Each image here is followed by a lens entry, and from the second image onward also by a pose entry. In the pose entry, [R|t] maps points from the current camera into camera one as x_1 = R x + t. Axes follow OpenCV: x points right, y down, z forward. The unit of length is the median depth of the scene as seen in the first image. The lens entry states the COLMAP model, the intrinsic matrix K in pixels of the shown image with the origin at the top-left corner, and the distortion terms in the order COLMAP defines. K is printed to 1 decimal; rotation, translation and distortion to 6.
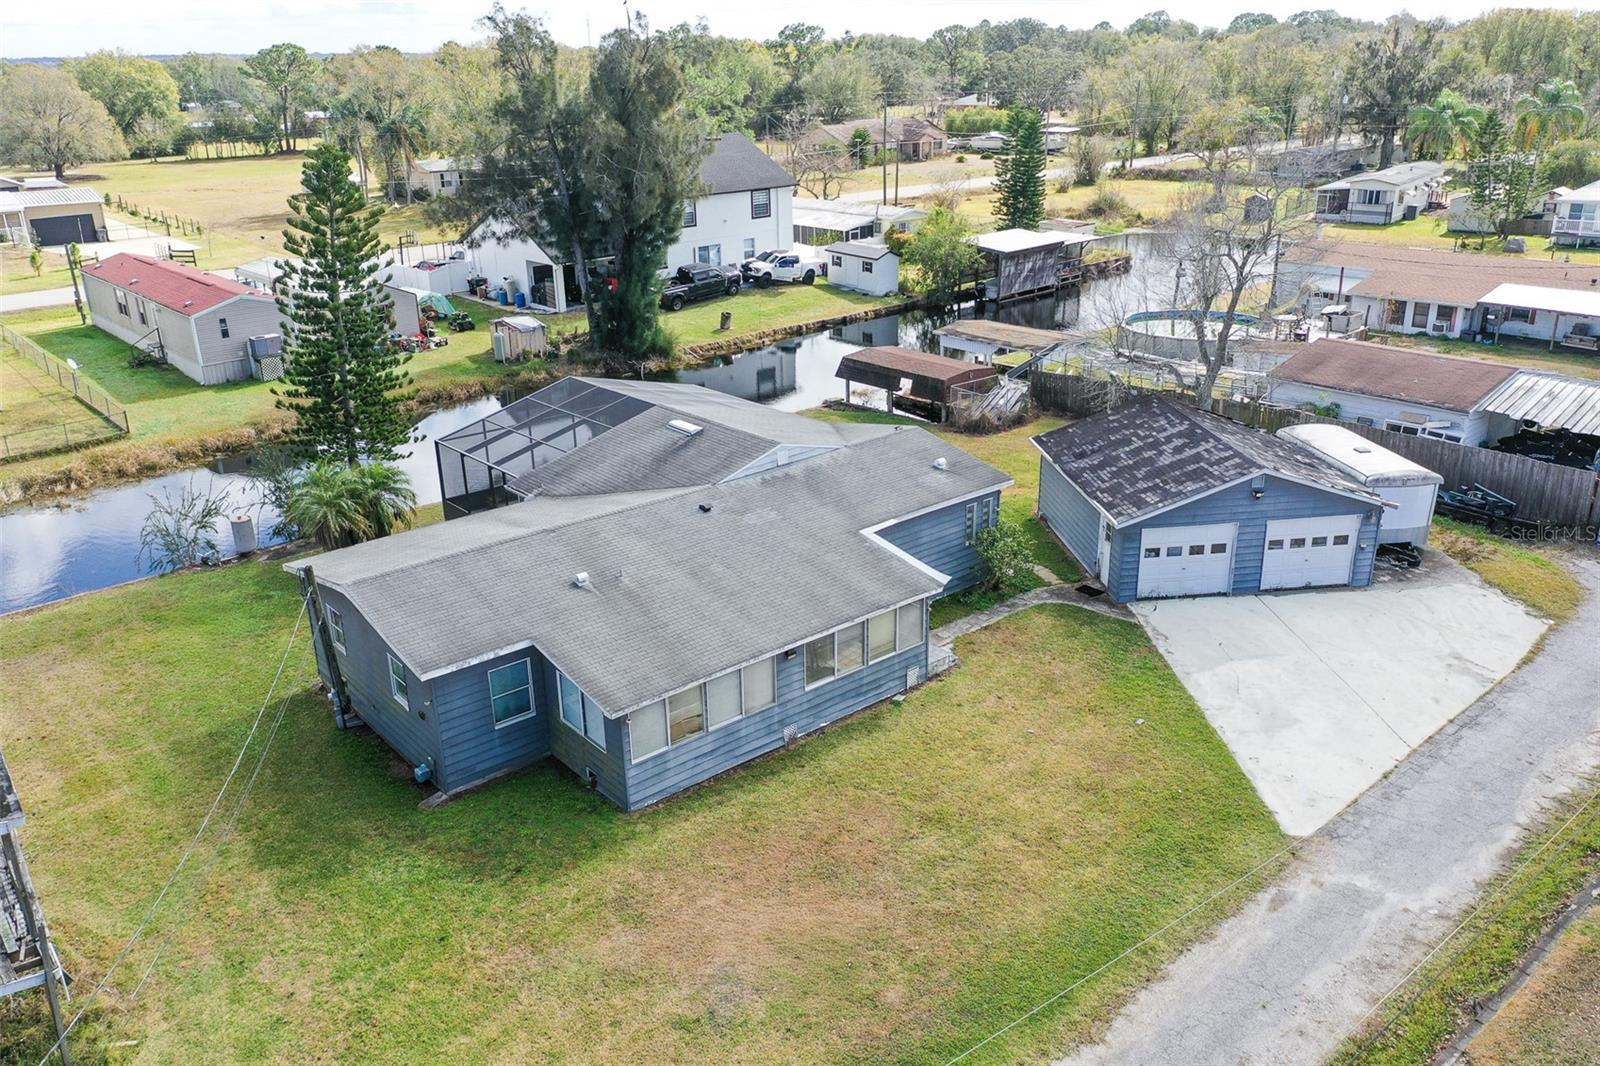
lens RADIAL K [[1265.6, 0, 800.0], [0, 1265.6, 533.0], [0, 0, 1]] dist [0.017153, -0.006830]
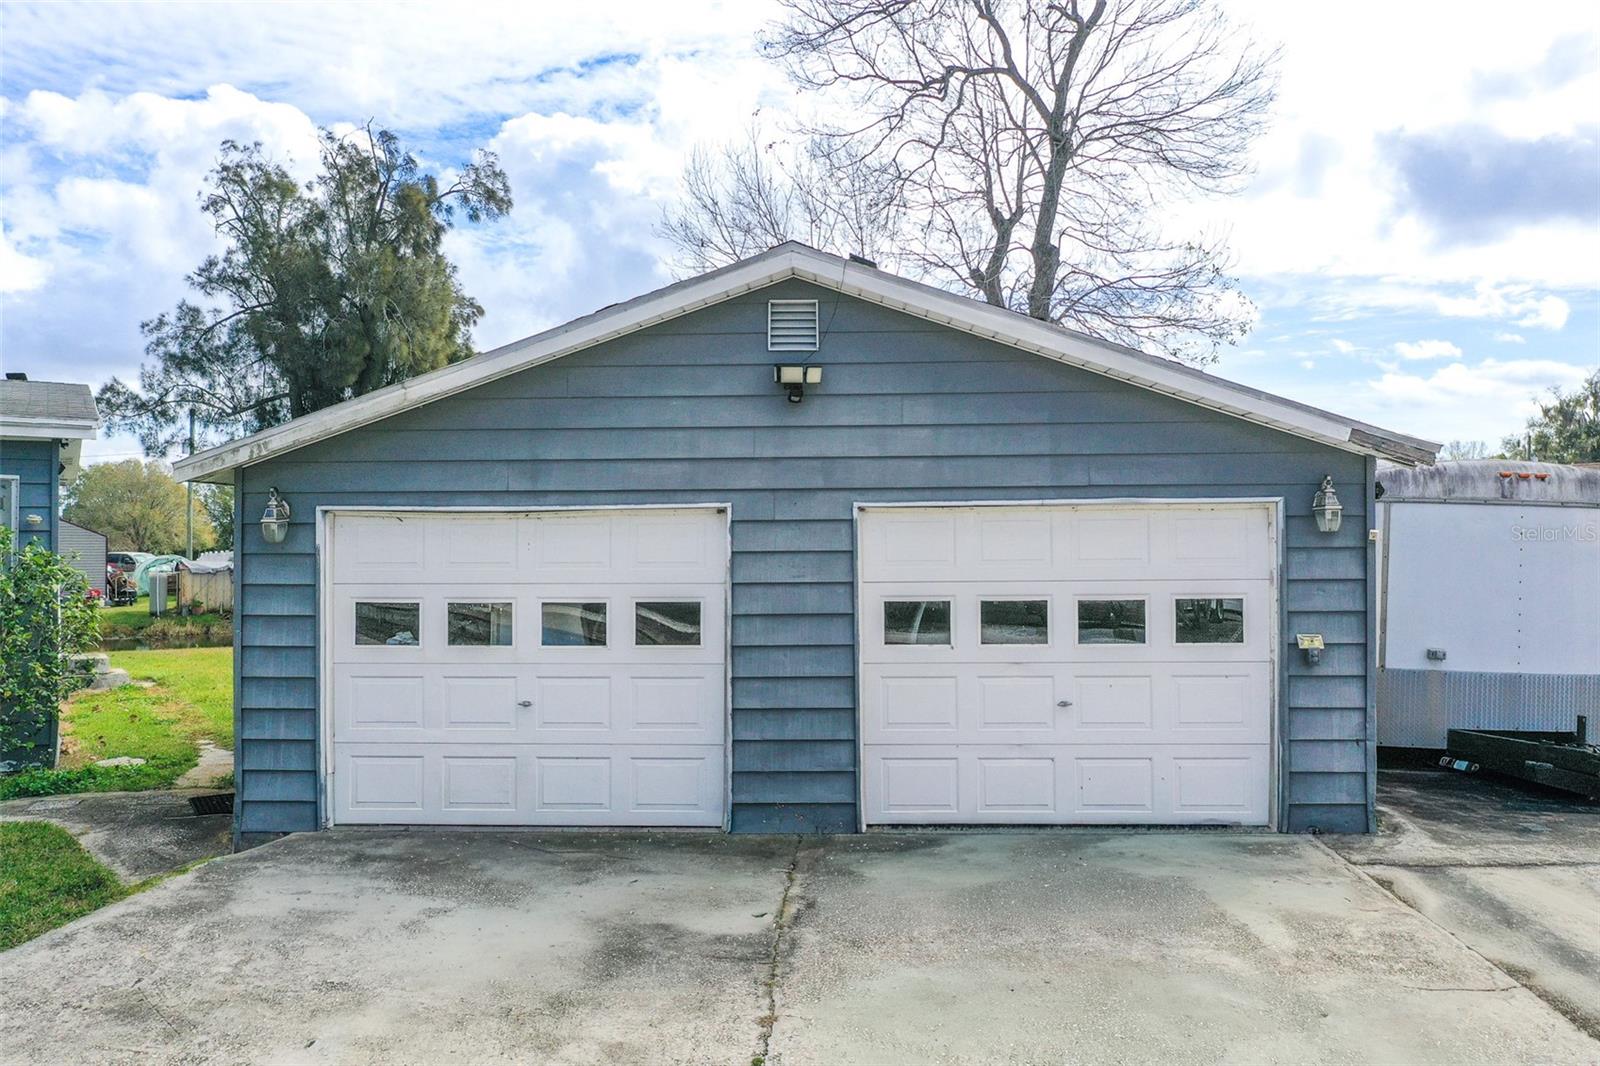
lens RADIAL K [[1265.6, 0, 800.0], [0, 1265.6, 533.0], [0, 0, 1]] dist [0.017153, -0.006830]
pose [[0.985552, 0.013752, -0.168812, 0.393110], [-0.075154, 0.928712, -0.363106, 0.081344], [0.151784, 0.370547, 0.916328, 0.772576]]
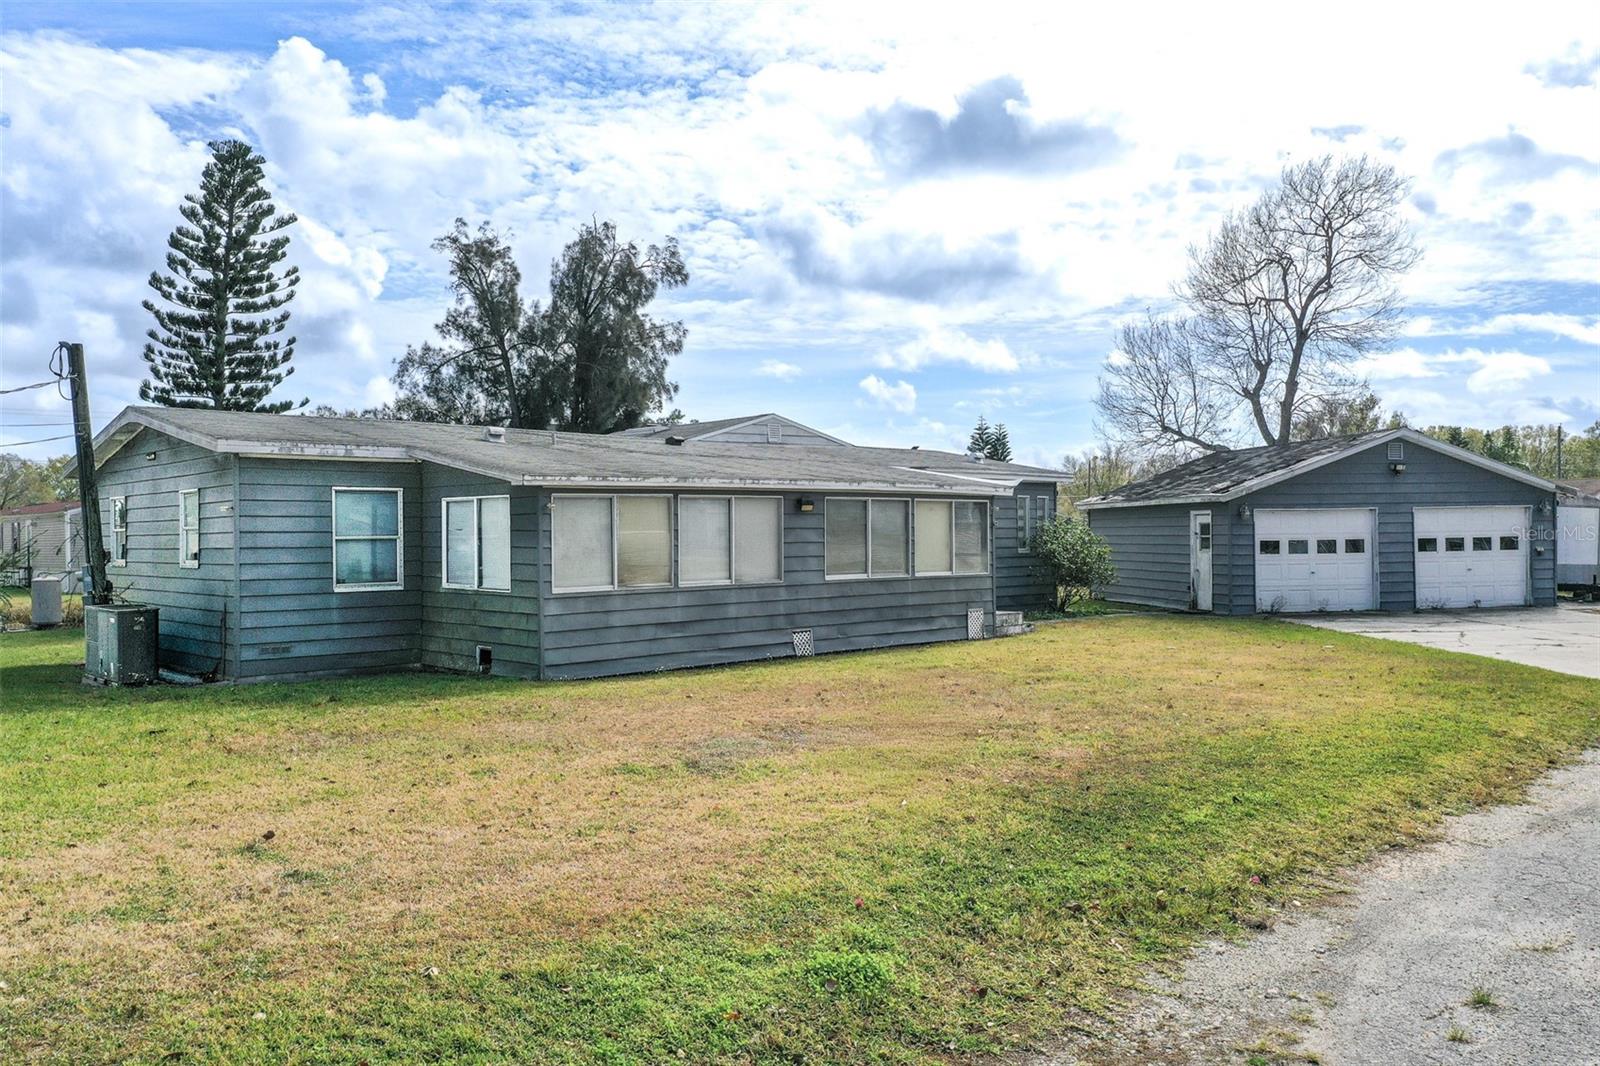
lens RADIAL K [[1265.6, 0, 800.0], [0, 1265.6, 533.0], [0, 0, 1]] dist [0.017153, -0.006830]
pose [[0.999185, 0.007189, 0.039730, -0.028185], [0.007784, 0.931266, -0.364258, 0.275070], [-0.039618, 0.364270, 0.930450, 0.308386]]
